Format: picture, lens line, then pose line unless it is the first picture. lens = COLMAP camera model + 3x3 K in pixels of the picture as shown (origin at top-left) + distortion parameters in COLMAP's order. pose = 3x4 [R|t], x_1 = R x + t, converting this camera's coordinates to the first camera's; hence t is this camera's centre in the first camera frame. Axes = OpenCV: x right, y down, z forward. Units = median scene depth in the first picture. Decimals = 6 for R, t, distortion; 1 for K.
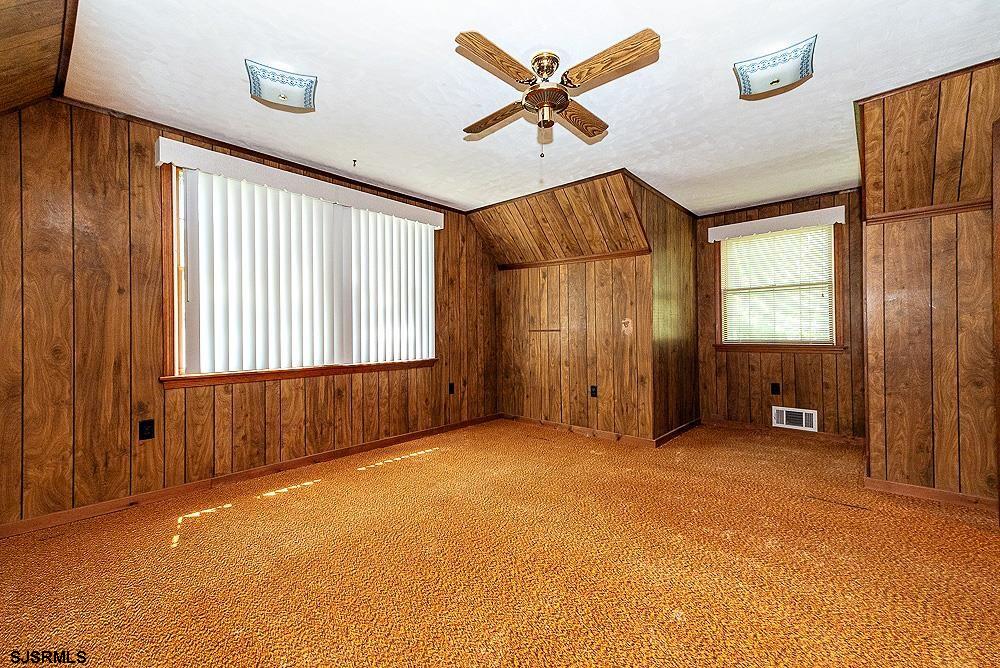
lens RADIAL K [[417.3, 0, 500.0], [0, 417.3, 334.0], [0, 0, 1]] dist [0.001807, 0.000080]
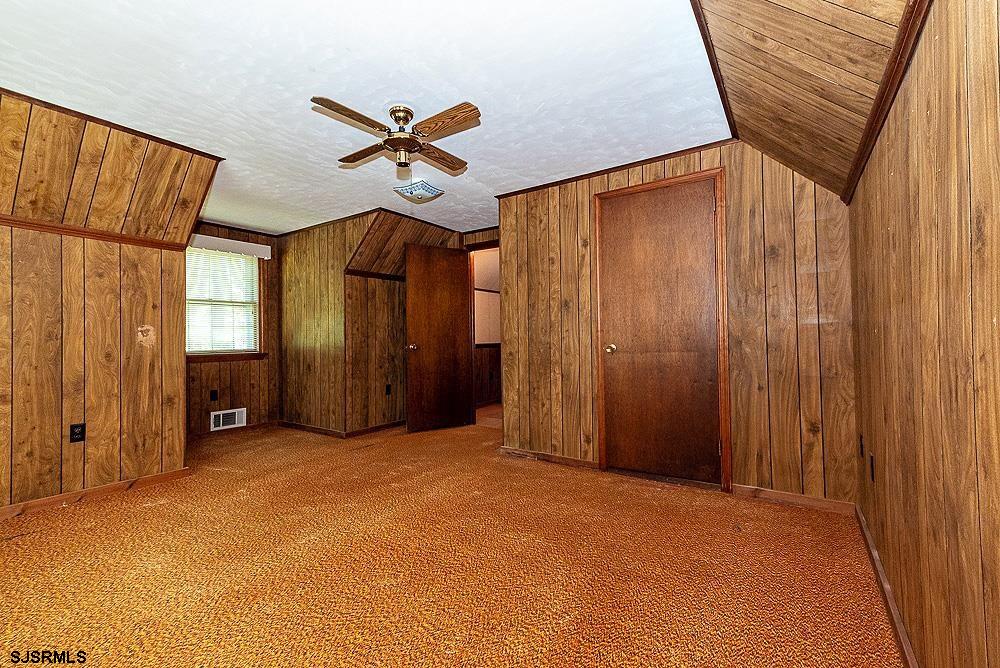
lens RADIAL K [[417.3, 0, 500.0], [0, 417.3, 334.0], [0, 0, 1]] dist [0.001807, 0.000080]
pose [[-0.135934, 0.018345, 0.990548, -0.575351], [0.017821, 0.999712, -0.016069, 0.003463], [-0.990558, 0.015468, -0.136222, 0.464280]]
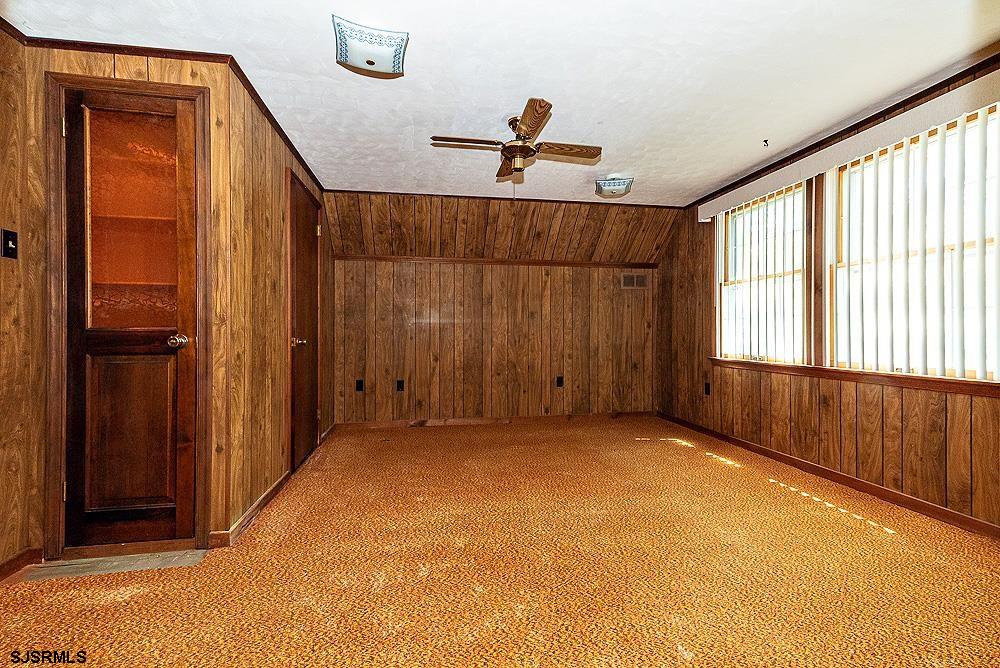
lens RADIAL K [[433.4, 0, 500.0], [0, 433.4, 334.0], [0, 0, 1]] dist [0.001435, 0.000010]
pose [[-0.616476, 0.008027, -0.787333, 0.637255], [-0.002288, 0.999926, 0.011985, -0.000521], [0.787371, 0.009190, -0.616411, 0.934078]]
